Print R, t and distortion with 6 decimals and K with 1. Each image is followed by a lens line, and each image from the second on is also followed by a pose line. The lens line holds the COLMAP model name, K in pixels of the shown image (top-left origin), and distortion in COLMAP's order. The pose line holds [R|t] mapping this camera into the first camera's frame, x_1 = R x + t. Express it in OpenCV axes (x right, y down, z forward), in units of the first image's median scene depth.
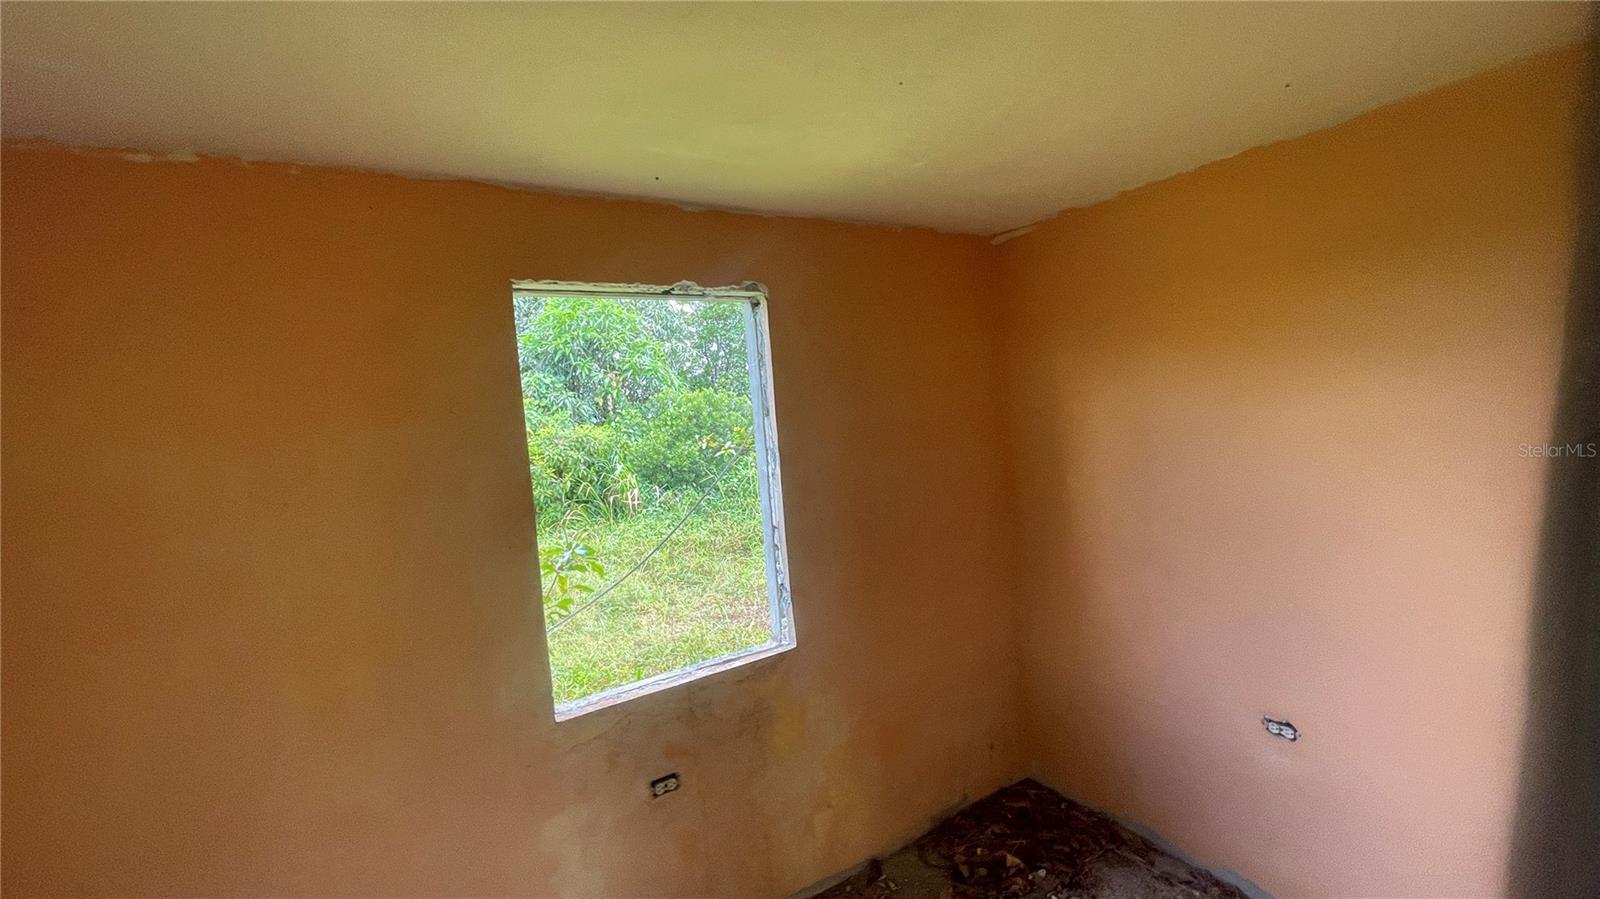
lens RADIAL K [[646.1, 0, 810.1], [0, 646.1, 447.5], [0, 0, 1]] dist [-0.005450, 0.001307]
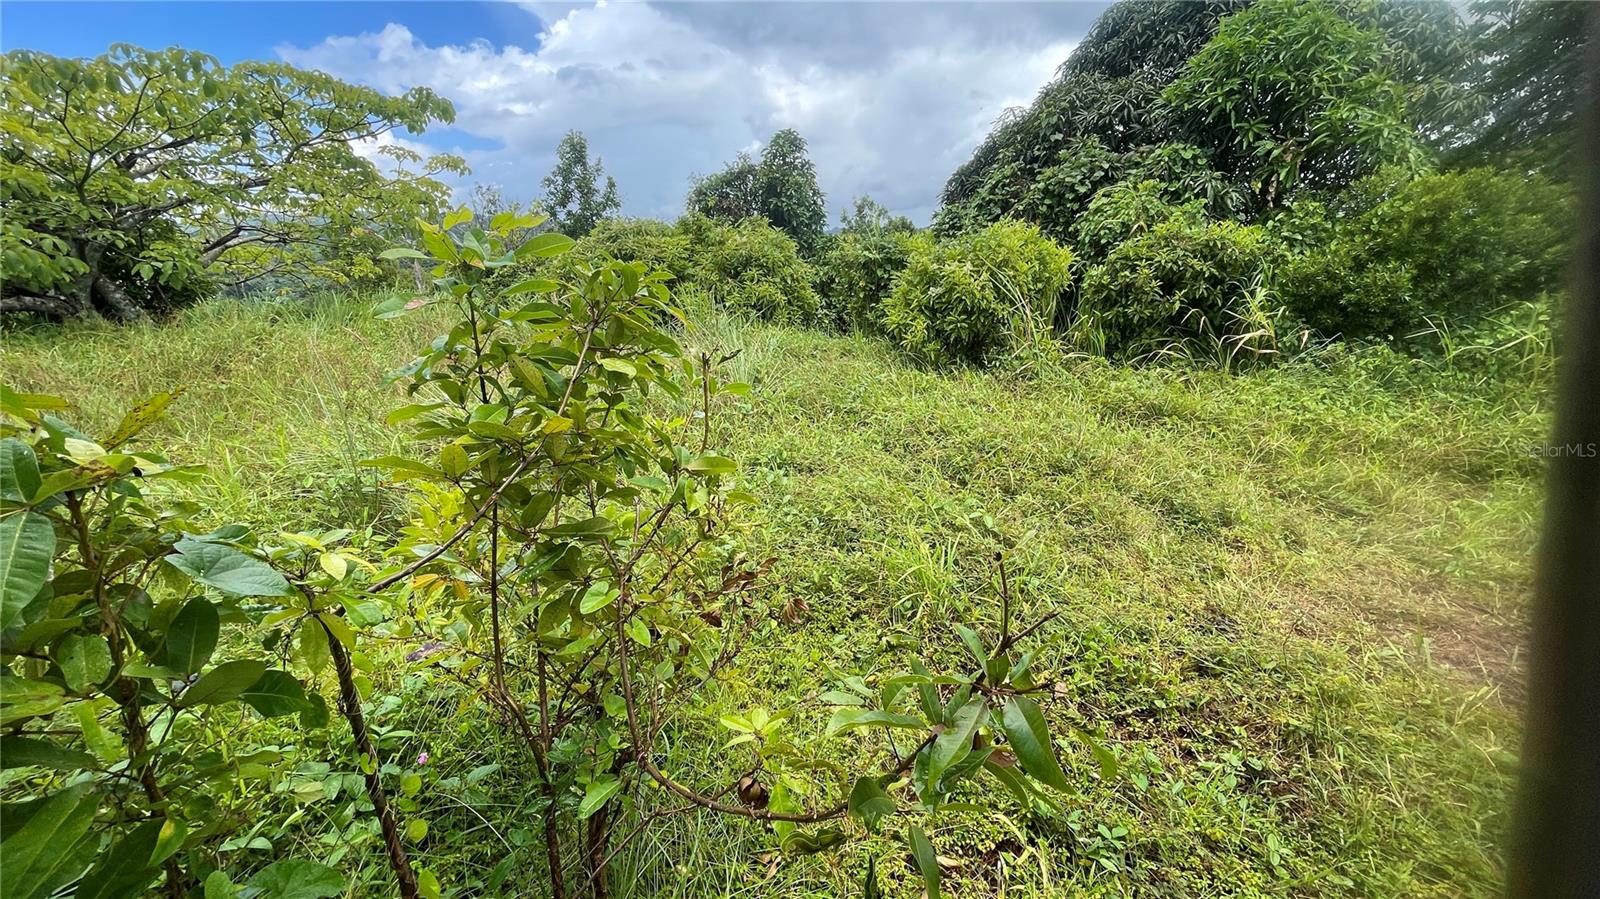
lens RADIAL K [[646.1, 0, 813.7], [0, 646.1, 452.0], [0, 0, 1]] dist [-0.005450, 0.001307]
pose [[0.636746, 0.310615, -0.705743, -0.086035], [-0.085300, 0.938031, 0.335890, 0.002839], [0.766341, -0.153677, 0.623783, 0.253332]]
